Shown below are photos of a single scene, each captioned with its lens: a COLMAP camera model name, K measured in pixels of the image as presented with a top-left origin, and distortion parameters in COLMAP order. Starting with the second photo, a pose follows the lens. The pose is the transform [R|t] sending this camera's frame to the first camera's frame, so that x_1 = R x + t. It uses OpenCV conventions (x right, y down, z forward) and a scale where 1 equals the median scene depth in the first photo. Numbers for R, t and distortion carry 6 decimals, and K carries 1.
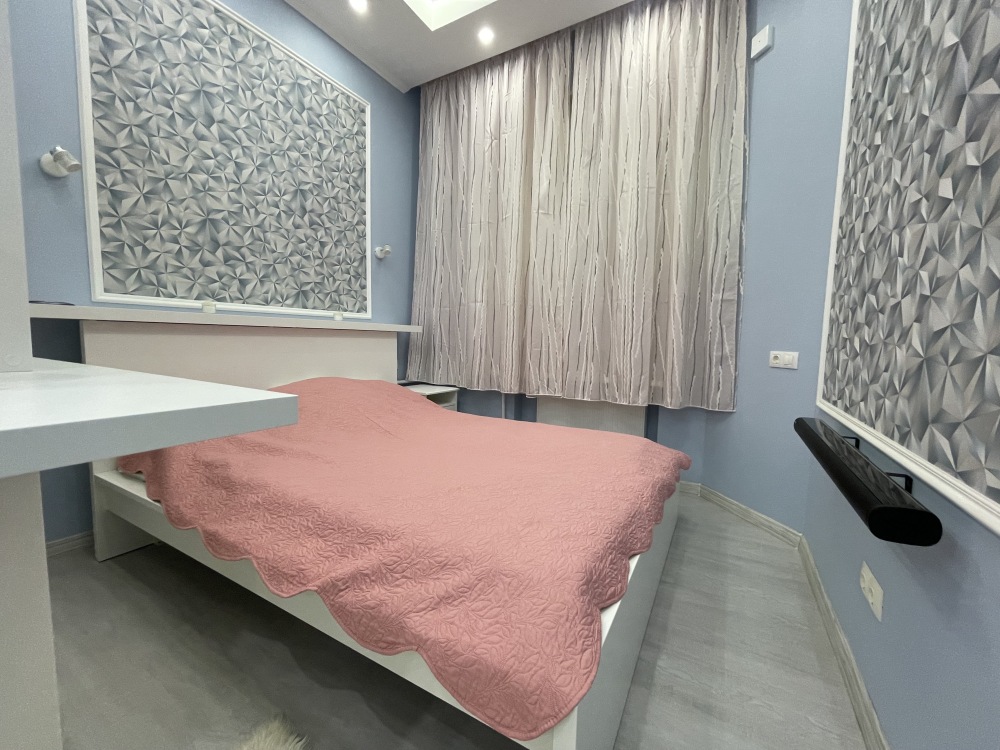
lens RADIAL K [[401.5, 0, 500.0], [0, 401.5, 375.0], [0, 0, 1]] dist [-0.001806, 0.000089]
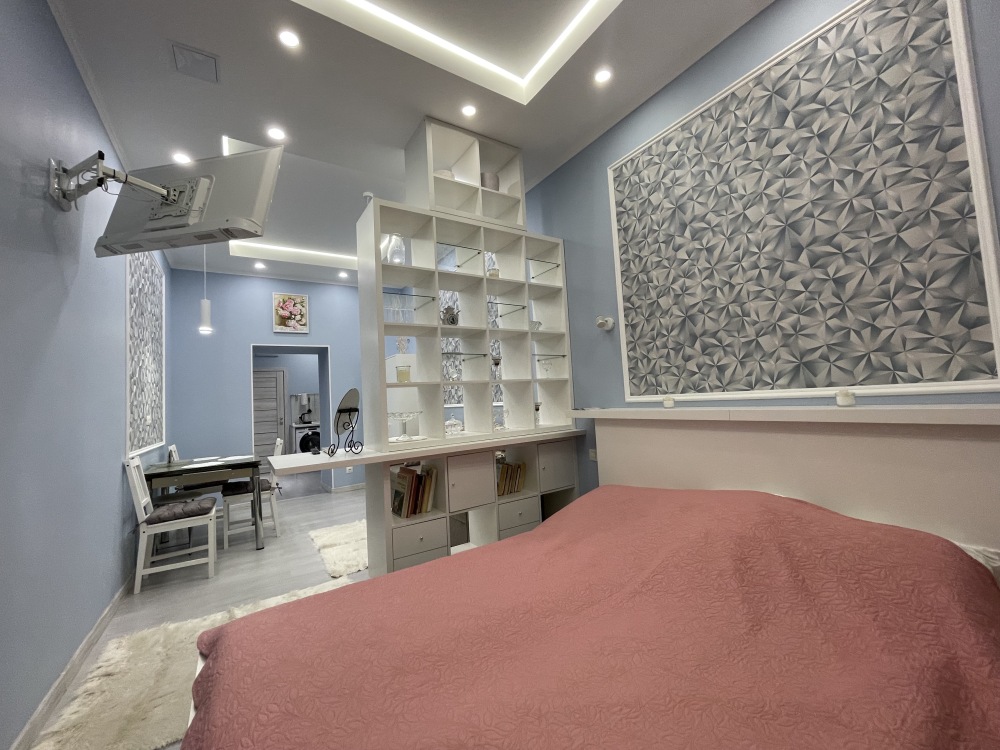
lens RADIAL K [[404.8, 0, 500.0], [0, 404.8, 375.0], [0, 0, 1]] dist [-0.003274, 0.000820]
pose [[-0.467417, -0.050223, -0.882609, 0.465650], [-0.038237, 0.998599, -0.036573, -0.183843], [0.883209, 0.016653, -0.468683, 1.112277]]
